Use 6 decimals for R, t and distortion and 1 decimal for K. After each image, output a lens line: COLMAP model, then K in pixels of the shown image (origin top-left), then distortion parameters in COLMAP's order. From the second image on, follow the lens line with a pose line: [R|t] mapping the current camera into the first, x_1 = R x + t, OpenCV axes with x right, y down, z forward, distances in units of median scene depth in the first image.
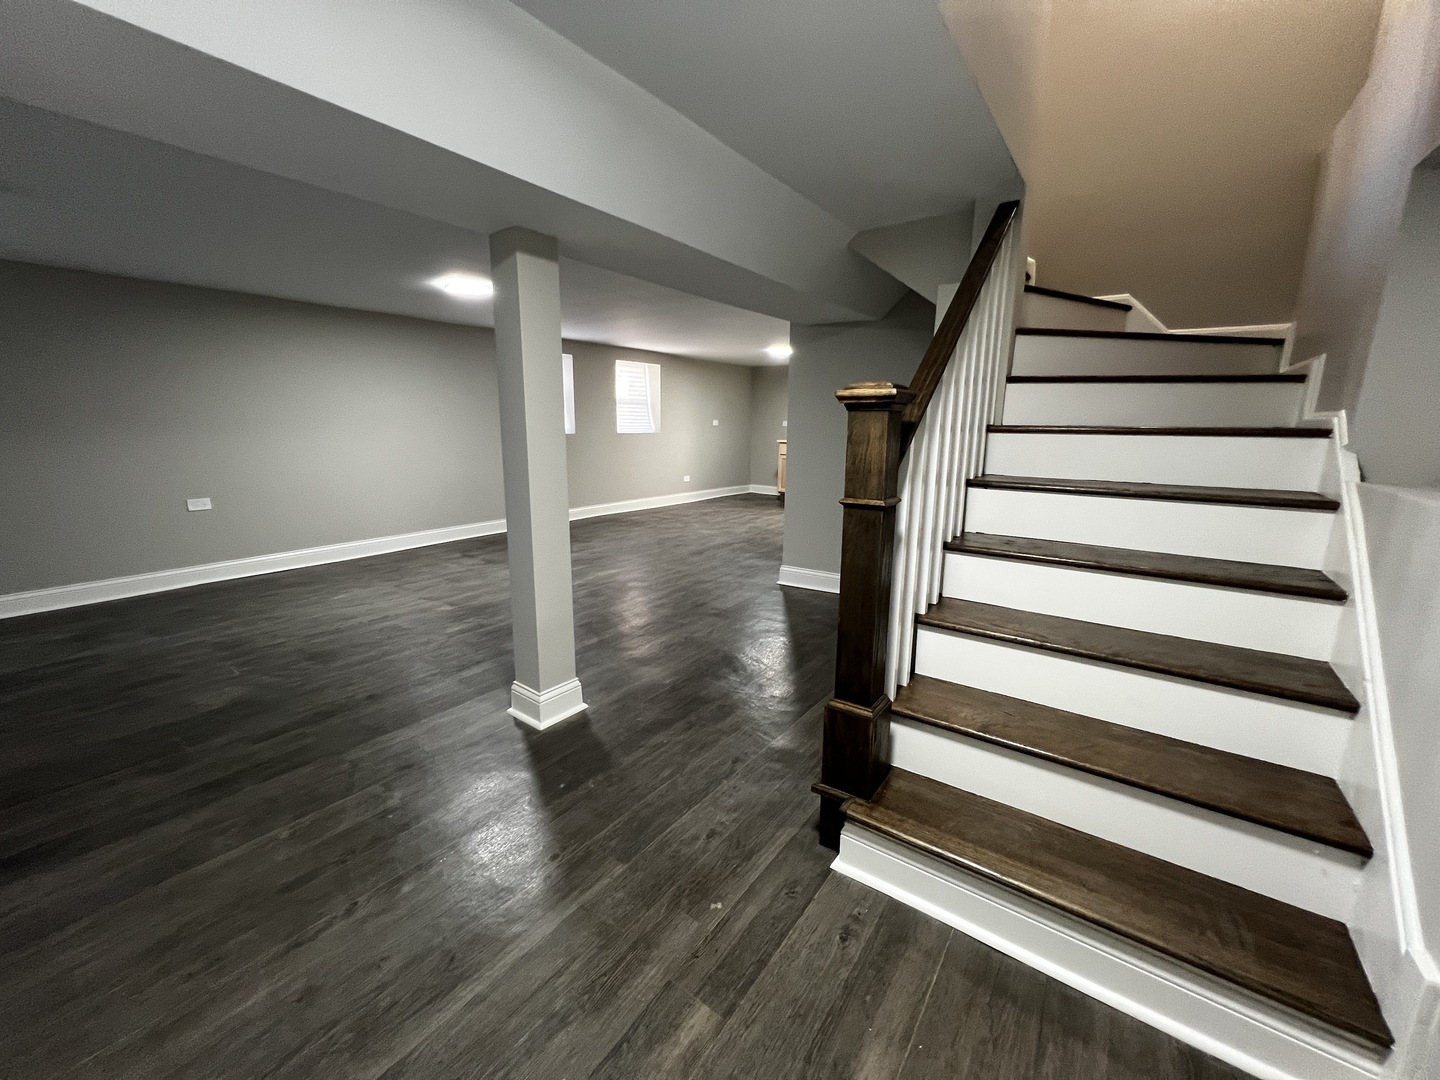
lens RADIAL K [[577.3, 0, 716.9], [0, 577.3, 540.8], [0, 0, 1]] dist [-0.001708, 0.000054]
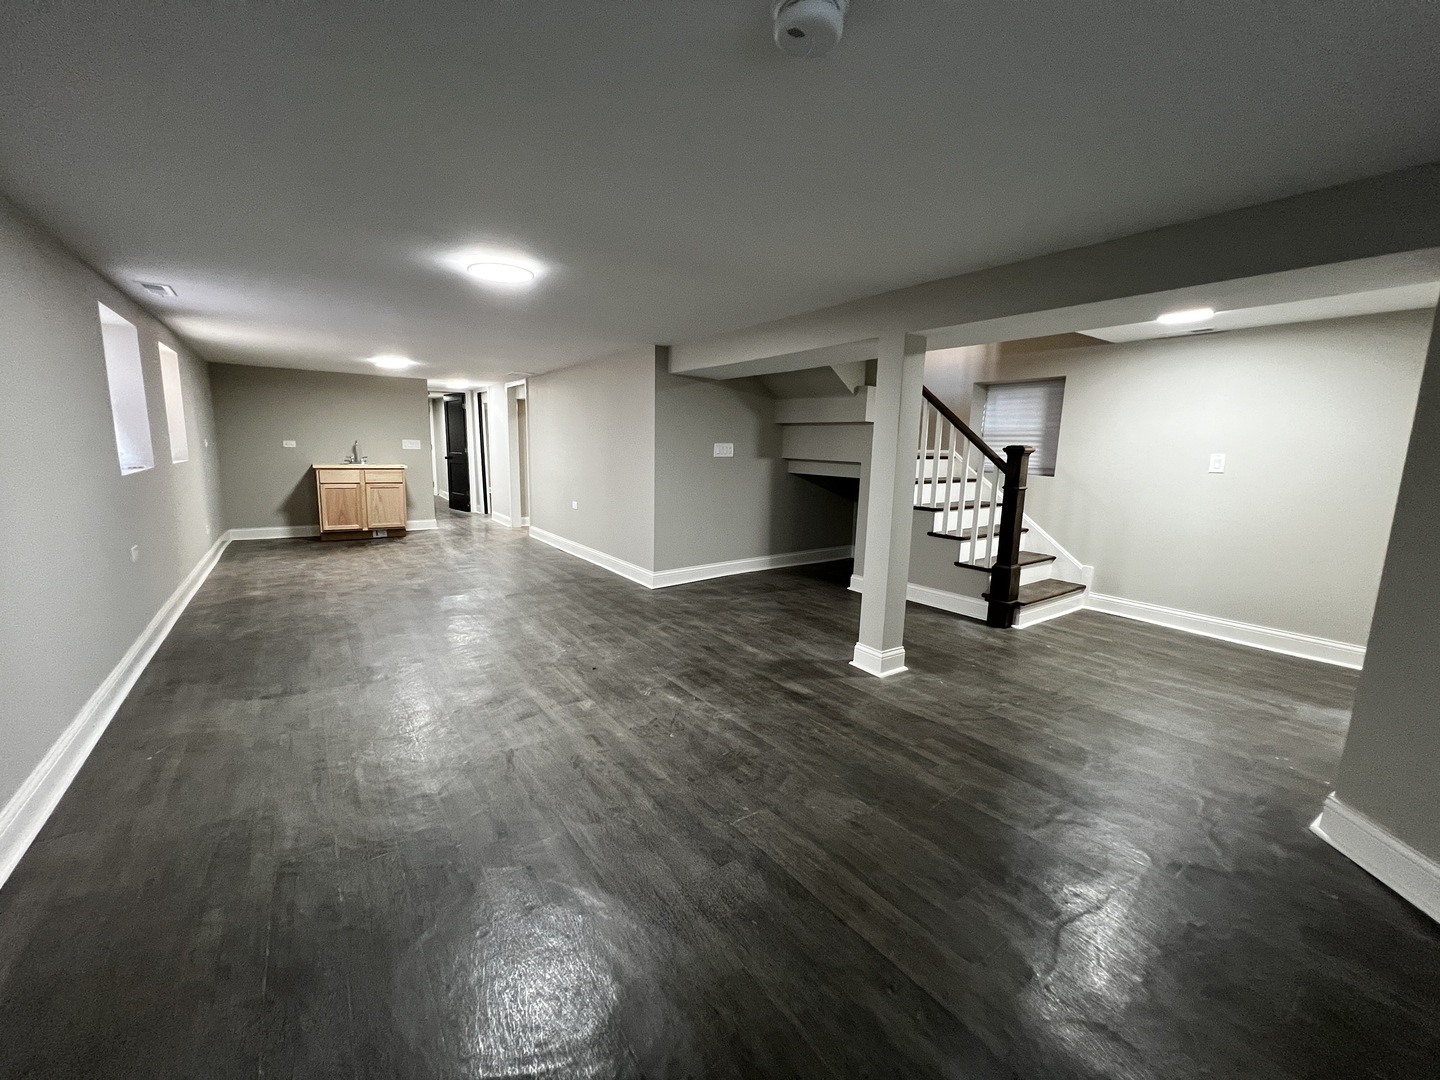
lens RADIAL K [[577.3, 0, 714.1], [0, 577.3, 537.1], [0, 0, 1]] dist [-0.001708, 0.000054]
pose [[0.321435, -0.150339, 0.934921, -1.248646], [0.176211, 0.979568, 0.096935, -0.161864], [-0.930392, 0.133585, 0.341359, 0.636769]]
